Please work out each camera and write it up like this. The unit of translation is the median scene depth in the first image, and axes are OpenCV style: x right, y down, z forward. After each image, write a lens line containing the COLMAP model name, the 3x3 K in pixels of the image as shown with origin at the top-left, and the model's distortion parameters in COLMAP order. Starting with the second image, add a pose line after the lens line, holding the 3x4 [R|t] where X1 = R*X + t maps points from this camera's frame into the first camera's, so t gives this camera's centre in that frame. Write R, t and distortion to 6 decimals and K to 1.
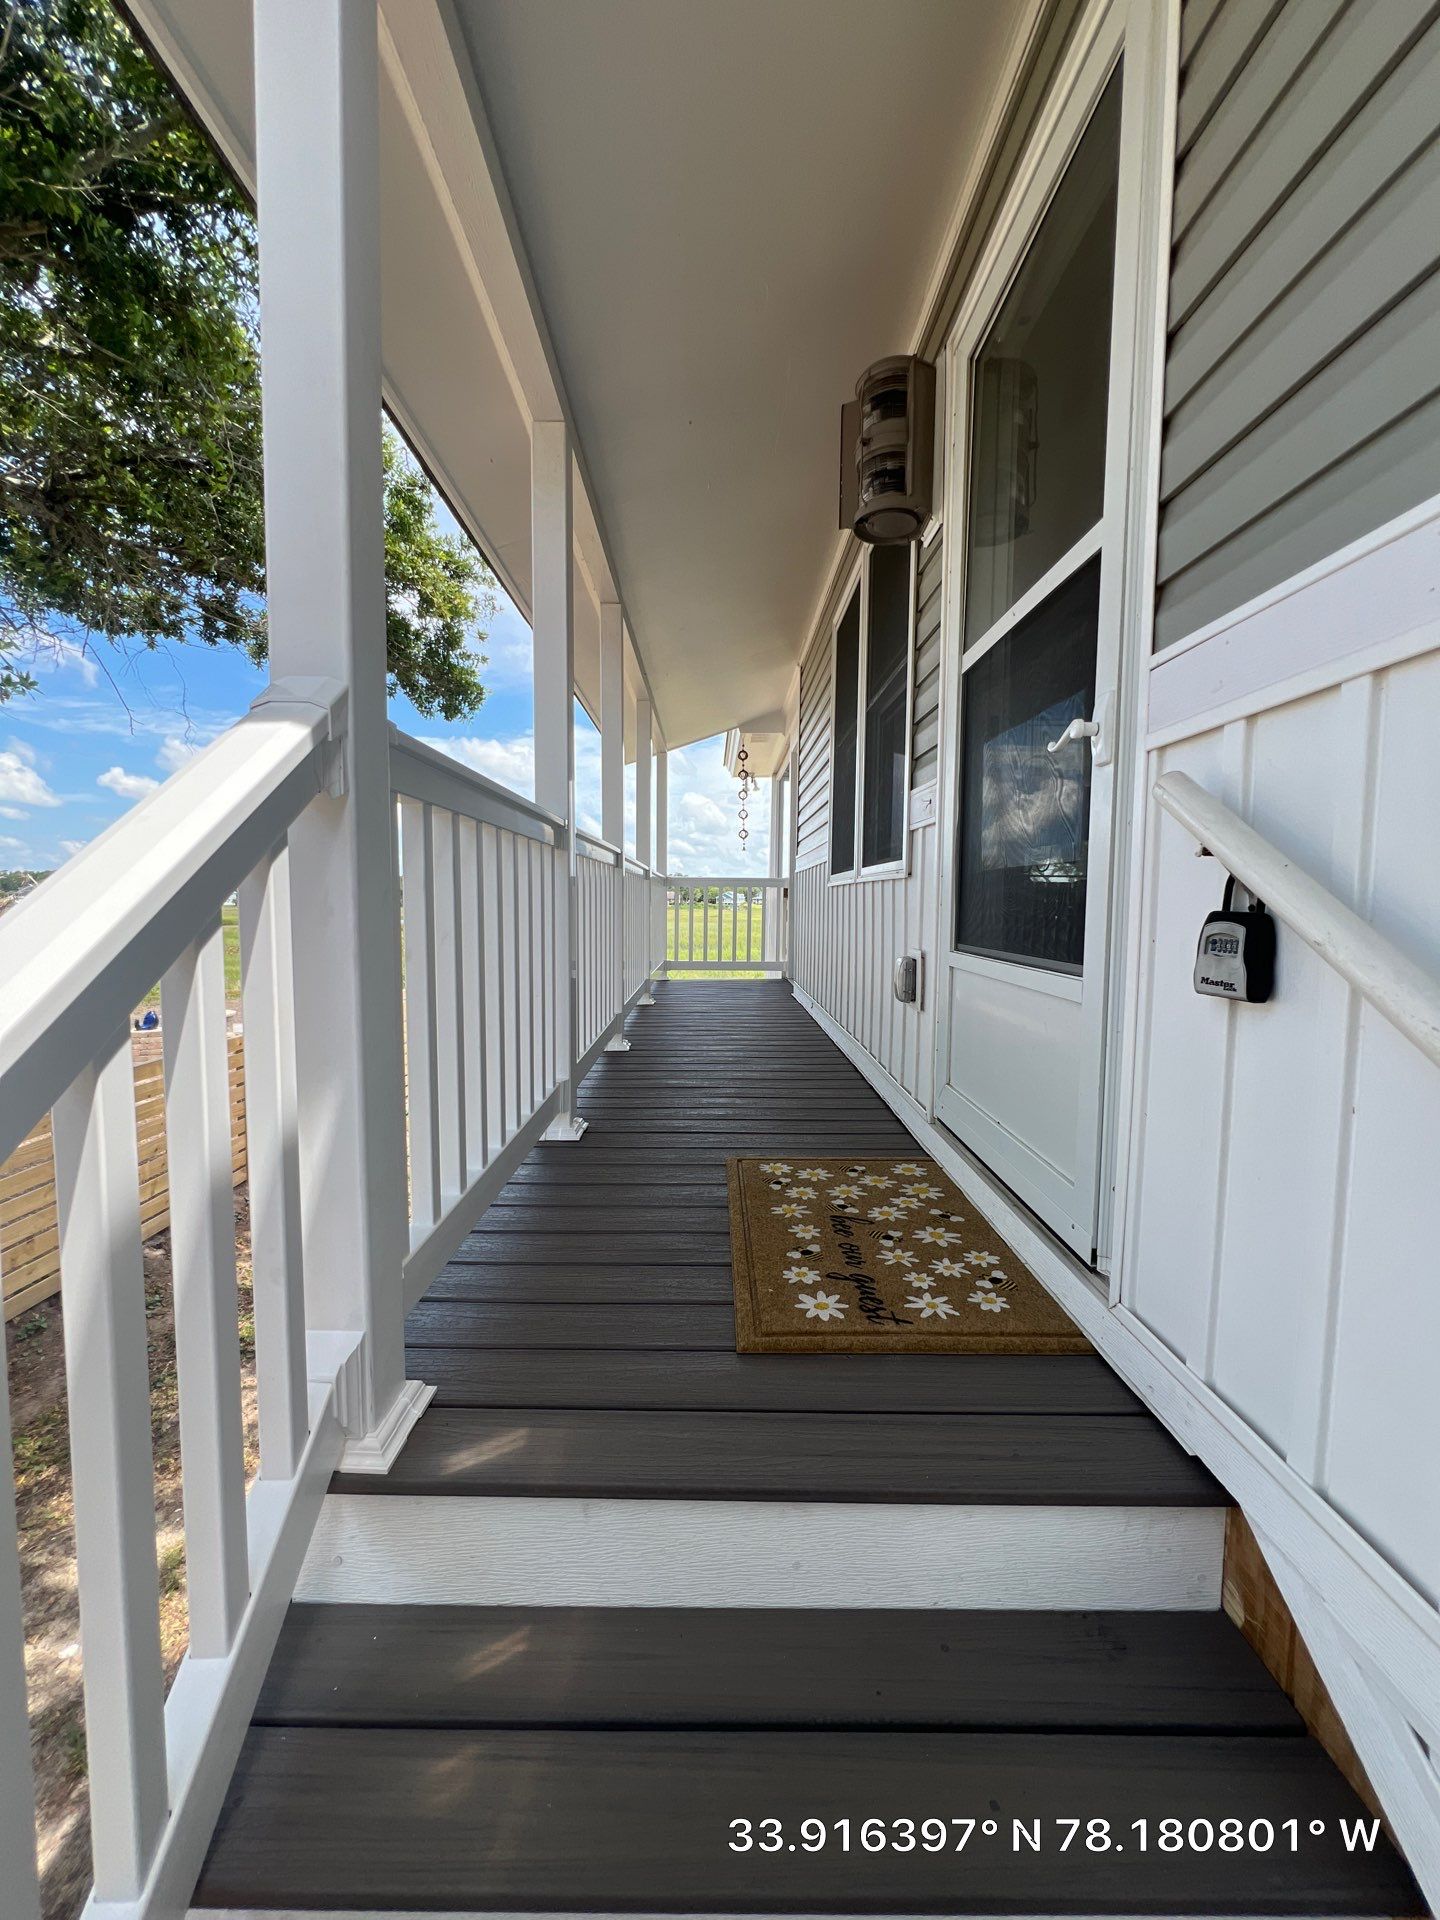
lens RADIAL K [[773.8, 0, 720.0], [0, 773.8, 960.0], [0, 0, 1]] dist [0.003139, 0.000393]
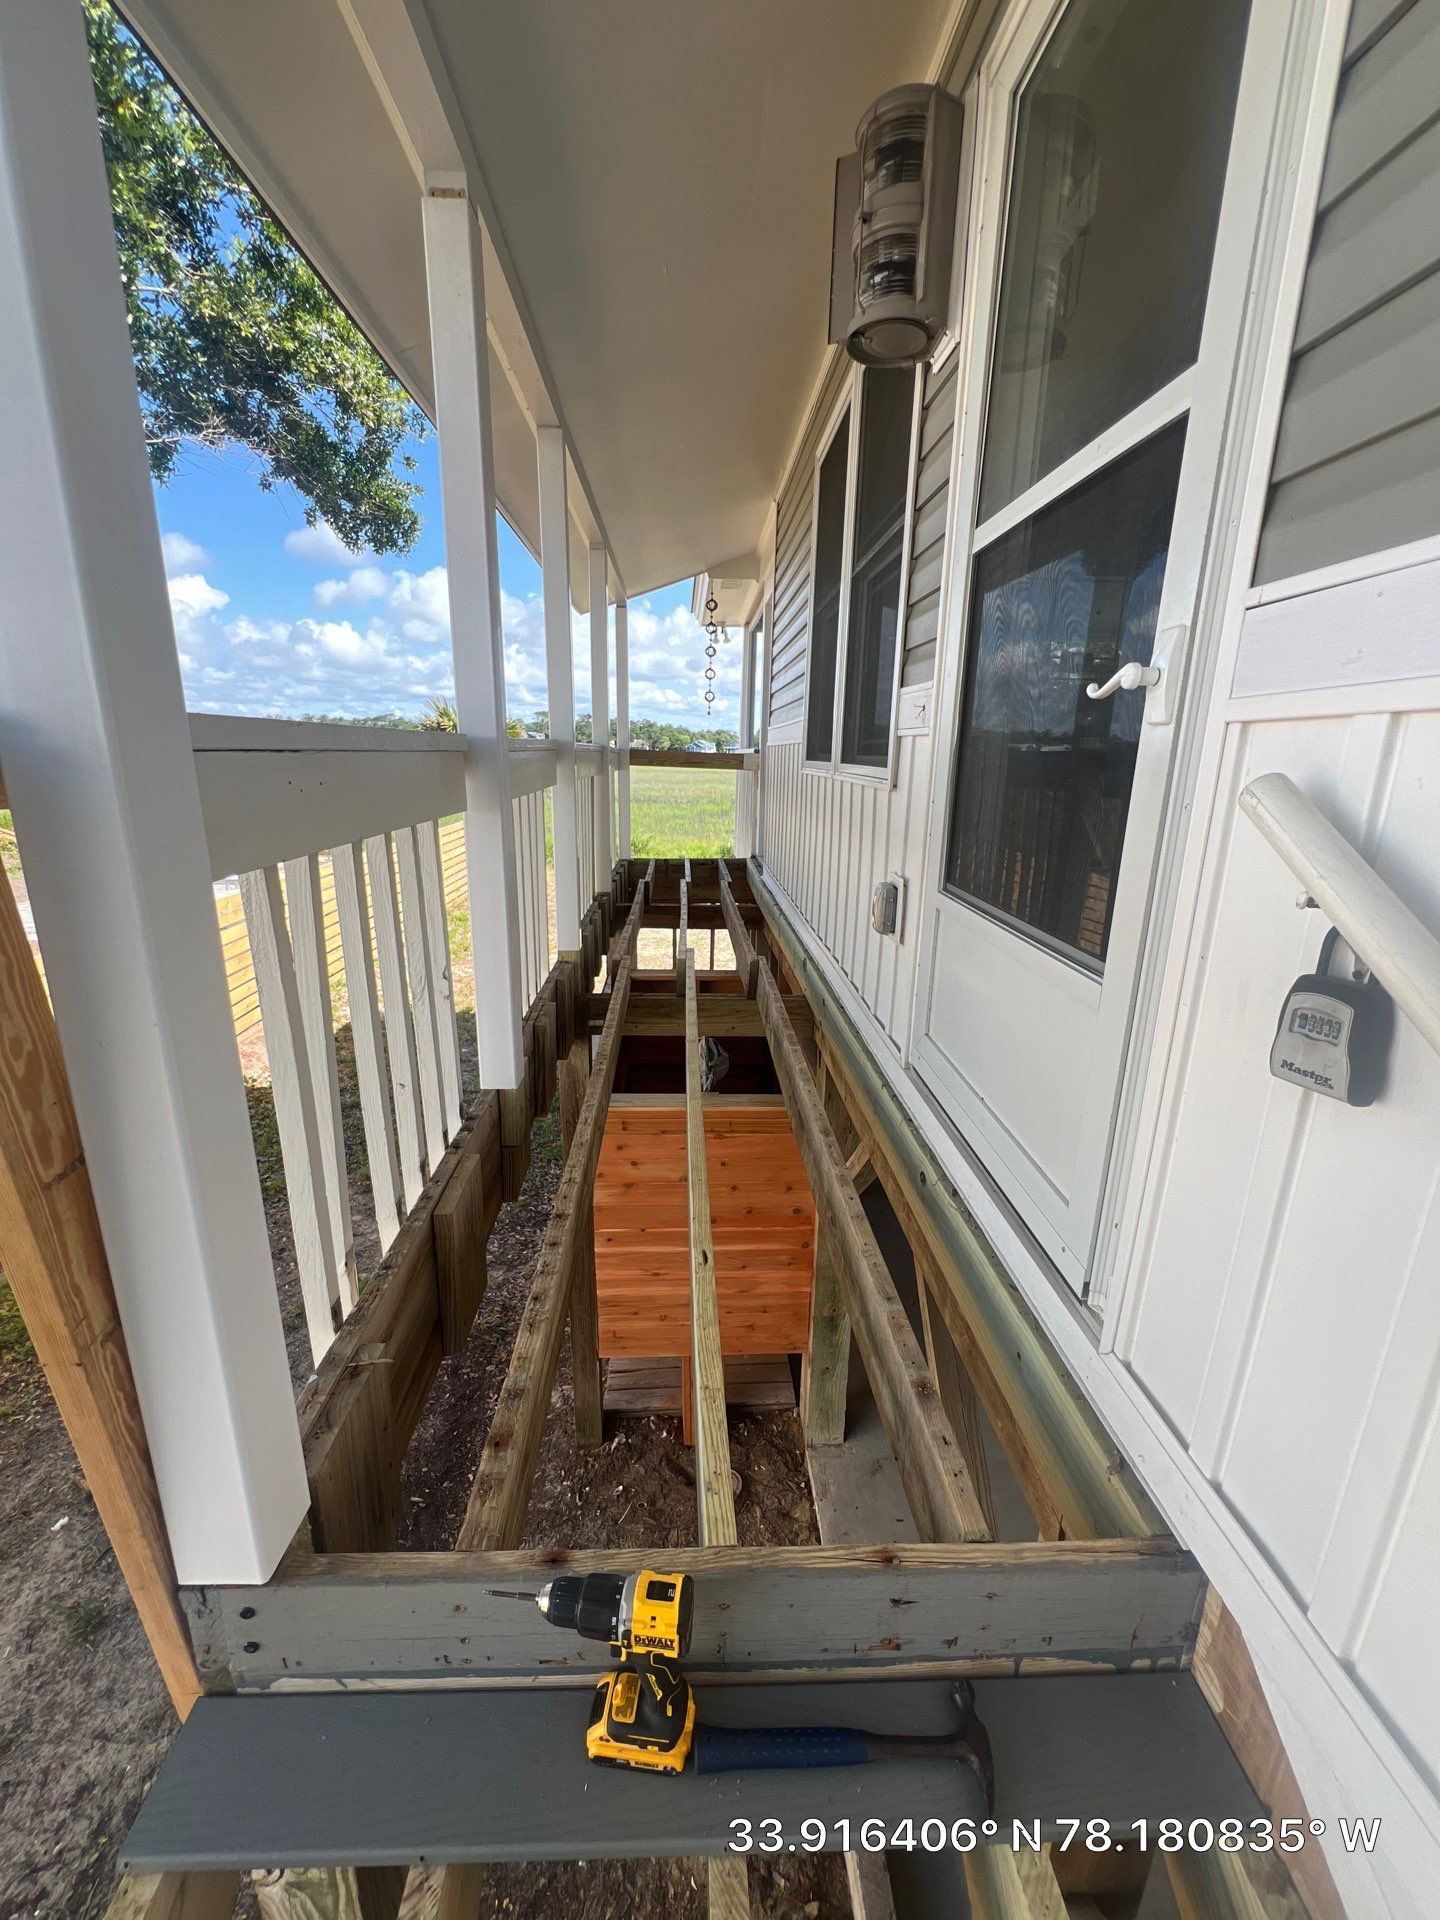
lens RADIAL K [[775.6, 0, 716.2], [0, 775.6, 960.0], [0, 0, 1]] dist [0.001232, 0.000170]
pose [[0.999448, -0.000855, 0.033198, 0.014558], [-0.005377, 0.982313, 0.187171, -0.092195], [-0.032771, -0.187246, 0.981766, 0.117244]]
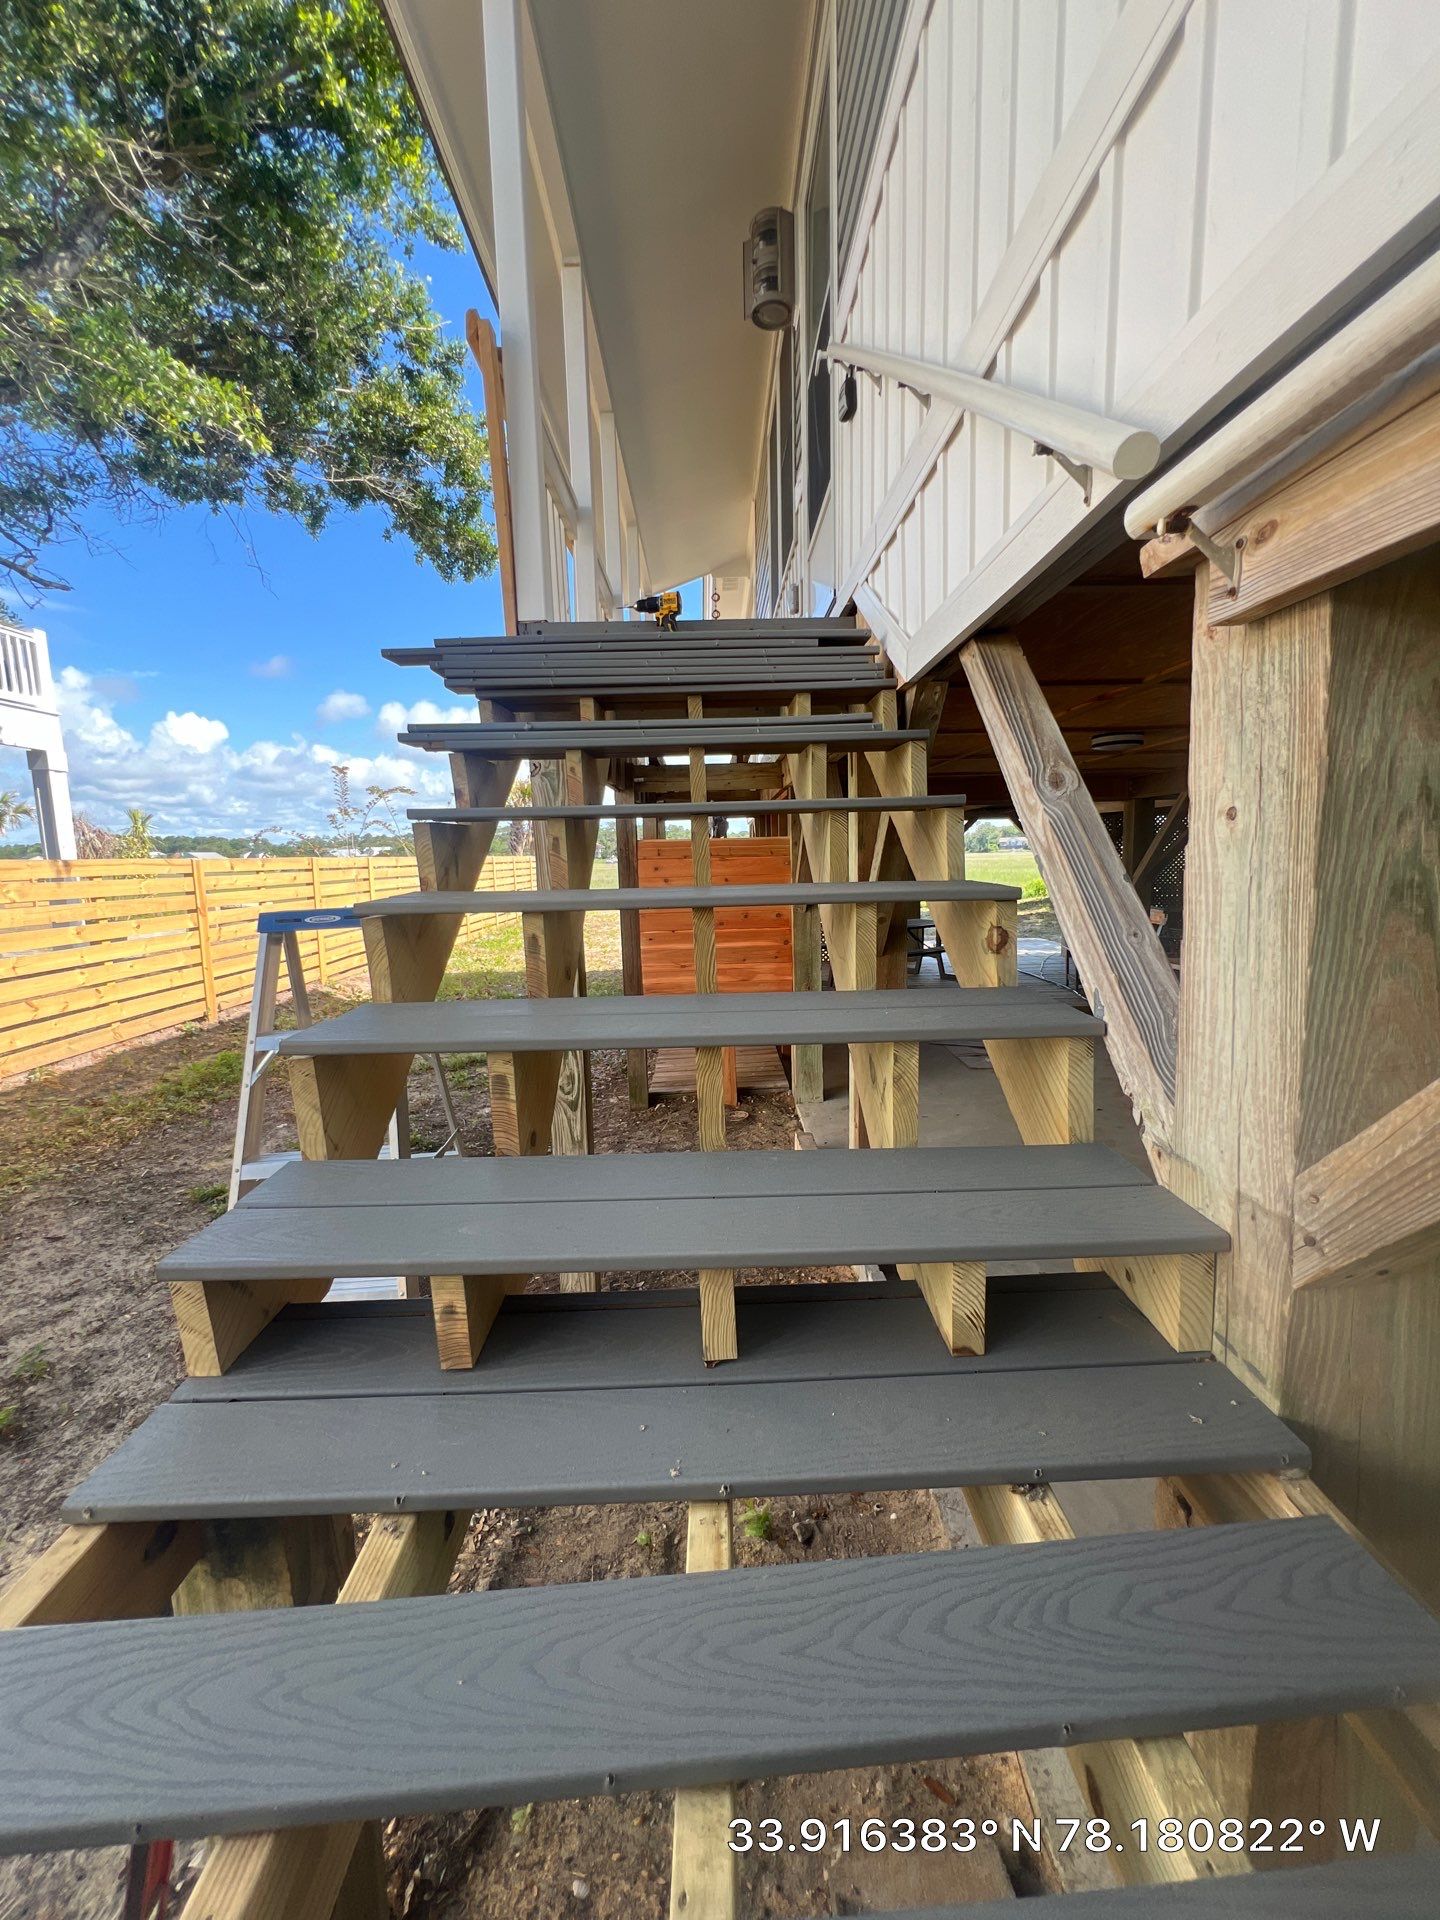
lens RADIAL K [[769.6, 0, 721.6], [0, 769.6, 956.5], [0, 0, 1]] dist [-0.002763, 0.000549]
pose [[0.999446, -0.033005, 0.004253, 0.052943], [0.032703, 0.997777, 0.058074, 0.791343], [-0.006160, -0.057903, 0.998303, -0.817925]]
